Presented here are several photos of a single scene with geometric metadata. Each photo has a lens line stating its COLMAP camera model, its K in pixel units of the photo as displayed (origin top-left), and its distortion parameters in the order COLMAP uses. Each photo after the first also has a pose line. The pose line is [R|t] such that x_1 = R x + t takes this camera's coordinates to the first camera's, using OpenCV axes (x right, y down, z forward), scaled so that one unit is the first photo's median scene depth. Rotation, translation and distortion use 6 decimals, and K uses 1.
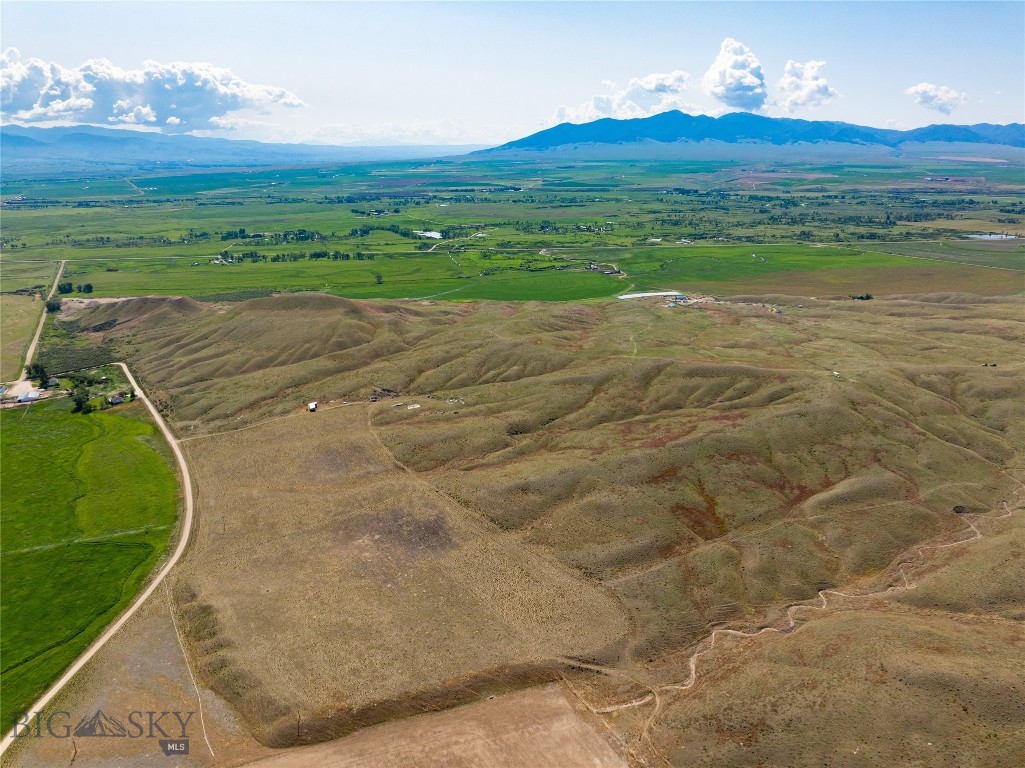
lens RADIAL K [[720.4, 0, 512.8], [0, 720.4, 382.1], [0, 0, 1]] dist [-0.042037, 0.005420]
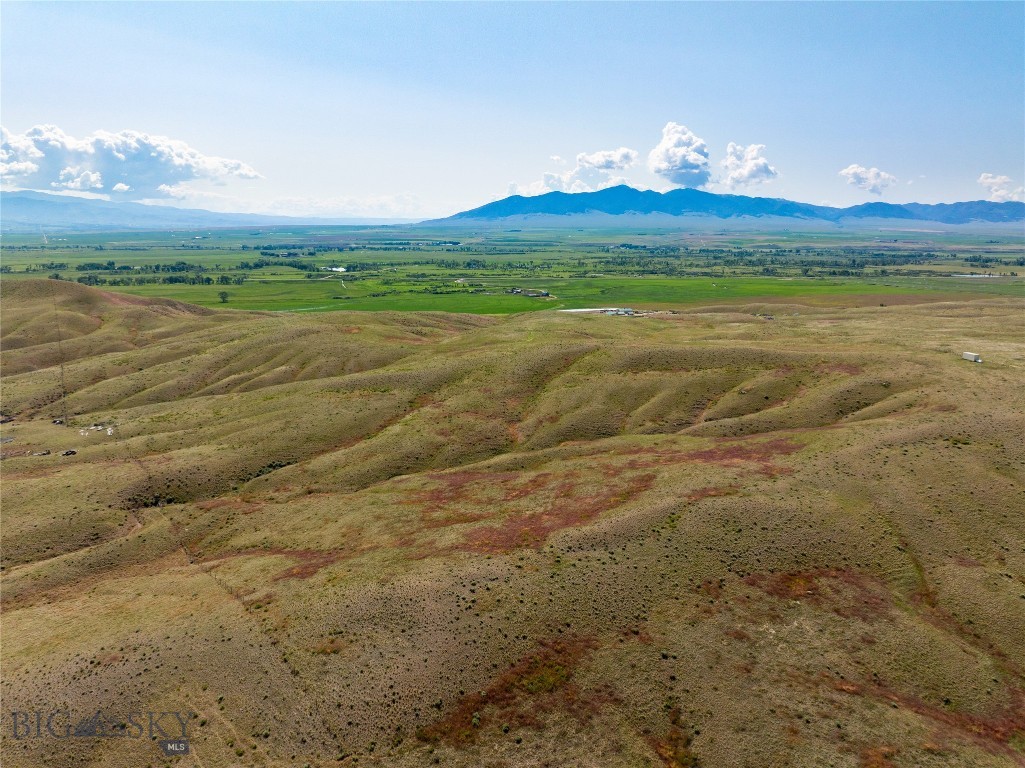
lens RADIAL K [[720.4, 0, 512.8], [0, 720.4, 382.1], [0, 0, 1]] dist [-0.042037, 0.005420]
pose [[0.997922, 0.002366, 0.064387, 0.041429], [0.004043, 0.995056, -0.099236, 0.012265], [-0.064304, 0.099290, 0.992979, 0.163592]]
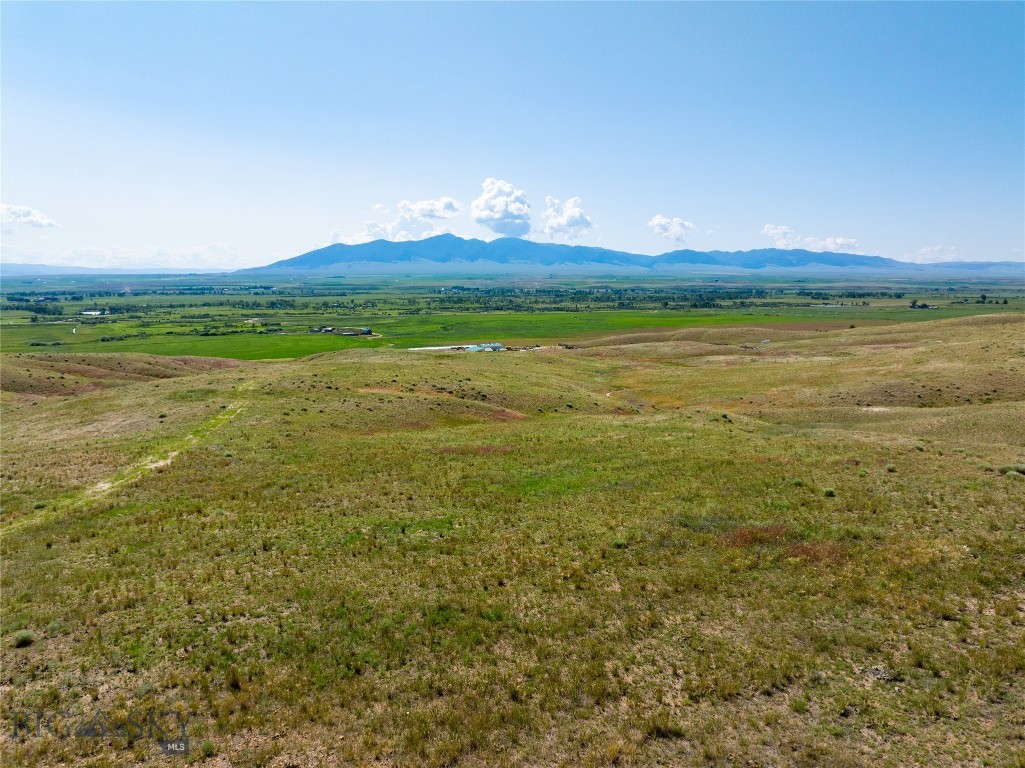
lens RADIAL K [[722.3, 0, 513.7], [0, 722.3, 382.0], [0, 0, 1]] dist [-0.038381, -0.002179]
pose [[0.955436, -0.032324, 0.293425, 0.061350], [0.081349, 0.984330, -0.156451, -0.013025], [-0.283769, 0.173349, 0.943093, 0.306978]]
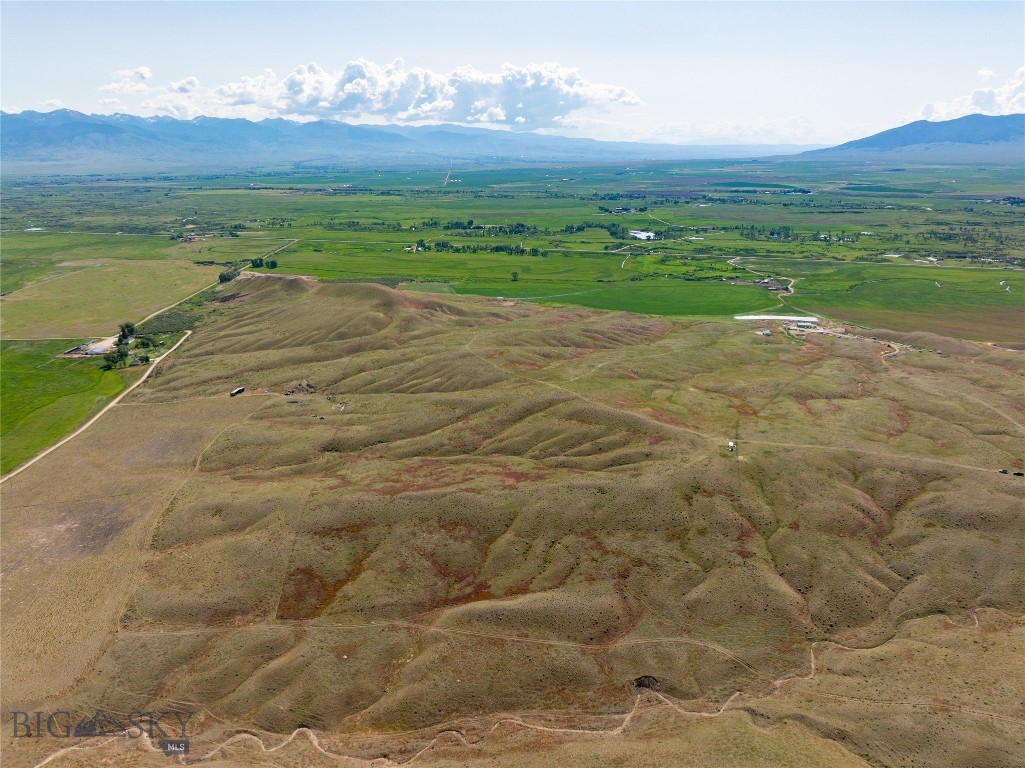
lens RADIAL K [[720.4, 0, 512.8], [0, 720.4, 382.1], [0, 0, 1]] dist [-0.042037, 0.005420]
pose [[0.903968, 0.131579, -0.406852, 0.147288], [-0.130923, 0.990951, 0.029588, -0.018279], [0.407063, 0.026519, 0.913015, 0.068845]]
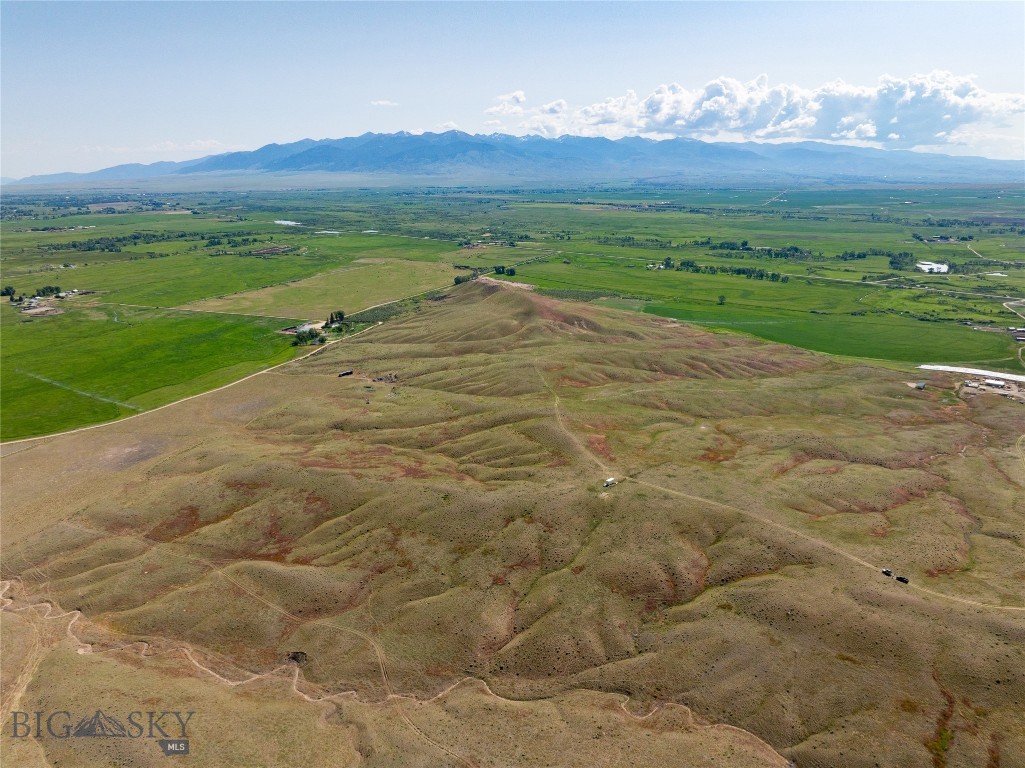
lens RADIAL K [[721.5, 0, 515.6], [0, 721.5, 384.6], [0, 0, 1]] dist [-0.056126, 0.027122]
pose [[0.616499, 0.225051, -0.754507, 0.242517], [-0.237606, 0.966781, 0.094221, -0.038781], [0.750648, 0.121188, 0.649493, 0.131720]]
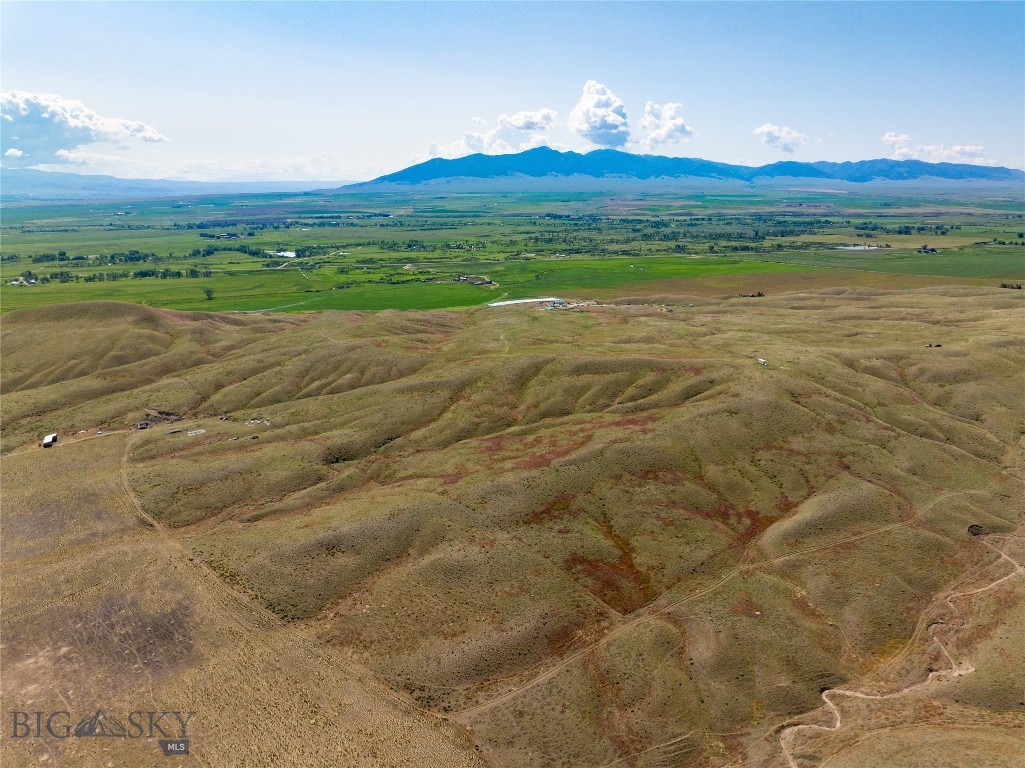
lens RADIAL K [[720.4, 0, 512.8], [0, 720.4, 382.1], [0, 0, 1]] dist [-0.042037, 0.005420]
pose [[0.985875, -0.039706, 0.162706, 0.016030], [0.047481, 0.997895, -0.044181, 0.008898], [-0.160609, 0.051282, 0.985685, 0.076129]]
